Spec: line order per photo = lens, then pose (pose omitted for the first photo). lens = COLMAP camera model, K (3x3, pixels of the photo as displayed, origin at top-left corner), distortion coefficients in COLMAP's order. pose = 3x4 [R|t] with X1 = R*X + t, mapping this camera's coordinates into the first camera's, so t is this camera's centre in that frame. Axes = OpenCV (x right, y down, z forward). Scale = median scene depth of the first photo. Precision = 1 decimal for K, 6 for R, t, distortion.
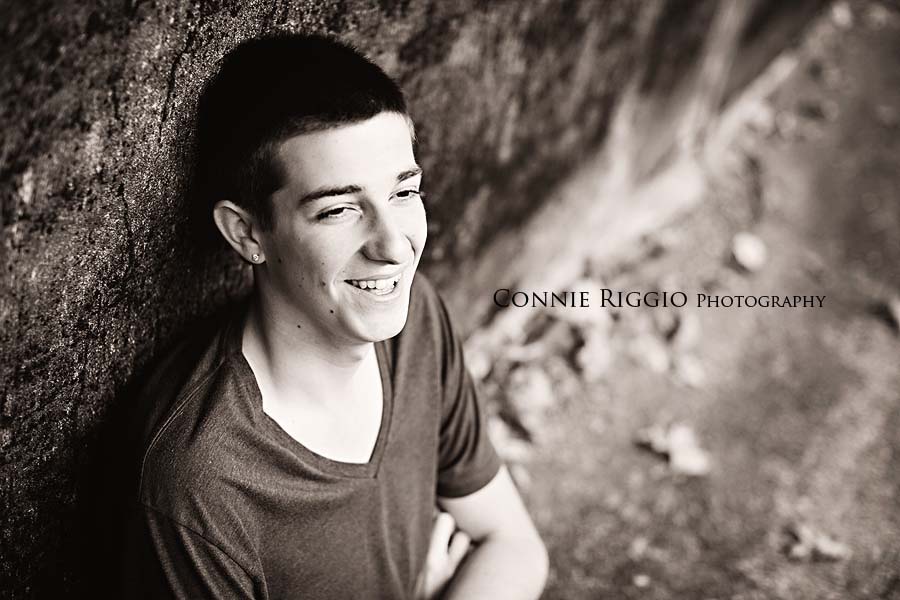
lens RADIAL K [[1360.8, 0, 450.0], [0, 1360.8, 300.0], [0, 0, 1]] dist [-0.158917, 0.056865]
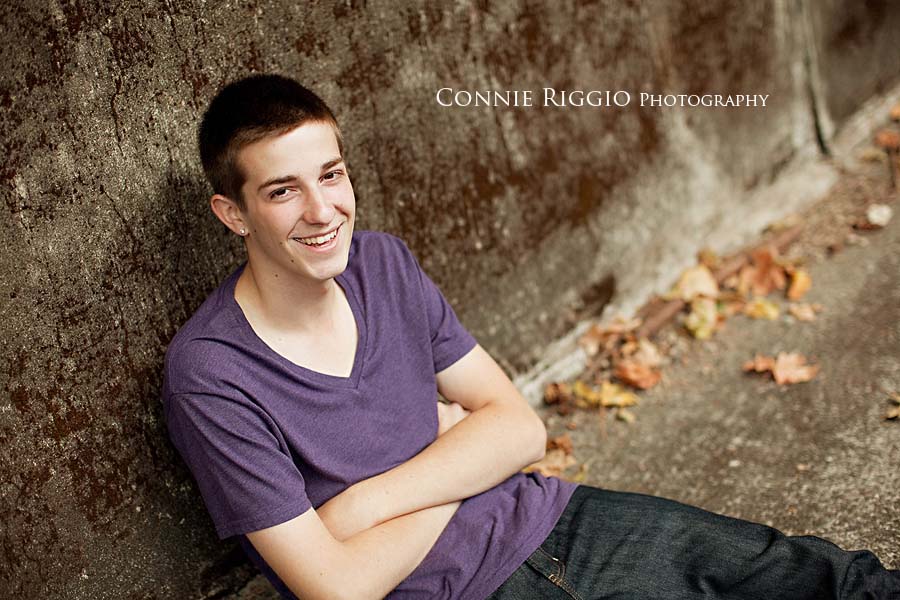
lens RADIAL K [[1360.8, 0, 450.0], [0, 1360.8, 300.0], [0, 0, 1]] dist [-0.158917, 0.056865]
pose [[0.909971, -0.310396, -0.274968, 0.475215], [0.256435, 0.942324, -0.215098, 0.444419], [0.325874, 0.125222, 0.937083, -0.288467]]
